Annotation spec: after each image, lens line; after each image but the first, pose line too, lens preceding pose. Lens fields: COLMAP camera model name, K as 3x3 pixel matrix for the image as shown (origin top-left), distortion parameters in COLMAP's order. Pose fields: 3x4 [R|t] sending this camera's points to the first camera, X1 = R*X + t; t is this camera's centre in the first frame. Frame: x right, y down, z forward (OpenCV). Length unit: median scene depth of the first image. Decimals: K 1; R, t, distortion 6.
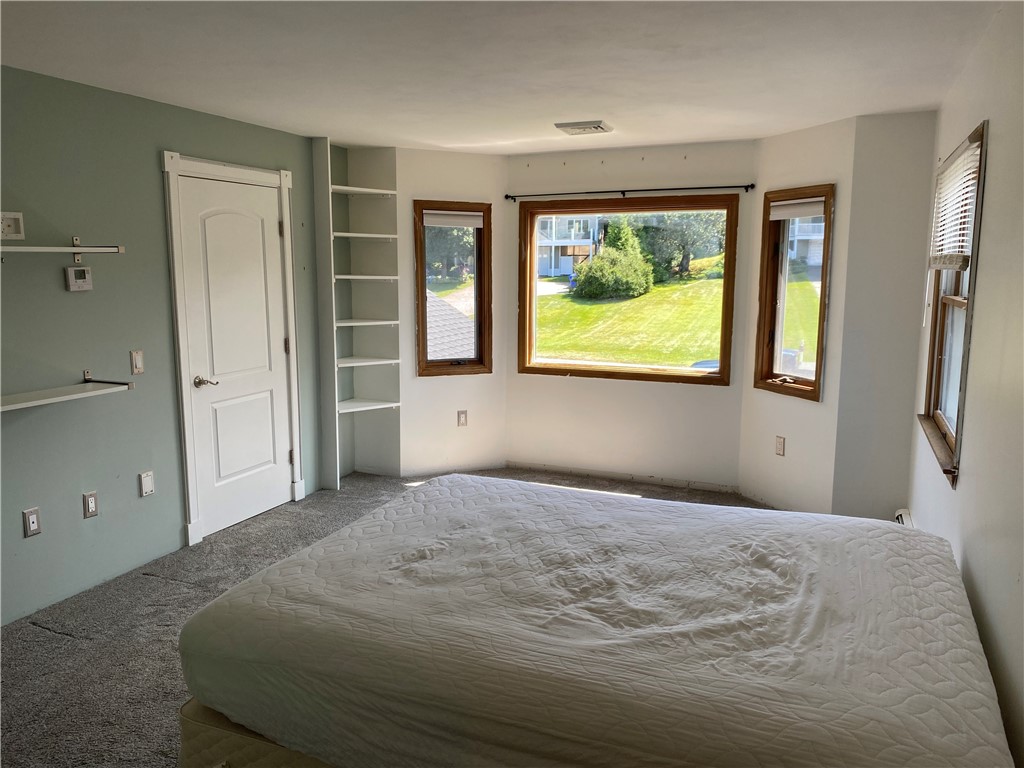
lens RADIAL K [[769.3, 0, 512.0], [0, 769.3, 384.0], [0, 0, 1]] dist [0.096151, -0.187592]
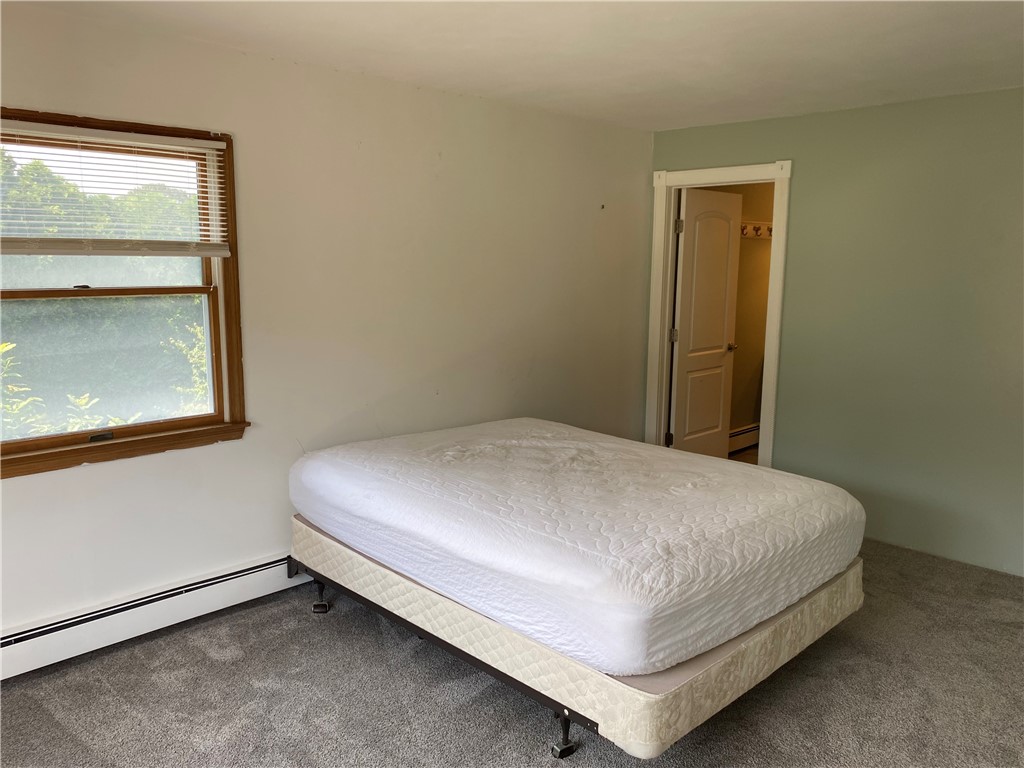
lens RADIAL K [[769.3, 0, 512.0], [0, 769.3, 384.0], [0, 0, 1]] dist [0.096151, -0.187592]
pose [[-0.920662, -0.063887, 0.385096, -0.320067], [0.055181, 0.955311, 0.290408, -0.316958], [-0.386440, 0.288617, -0.875993, 2.166516]]
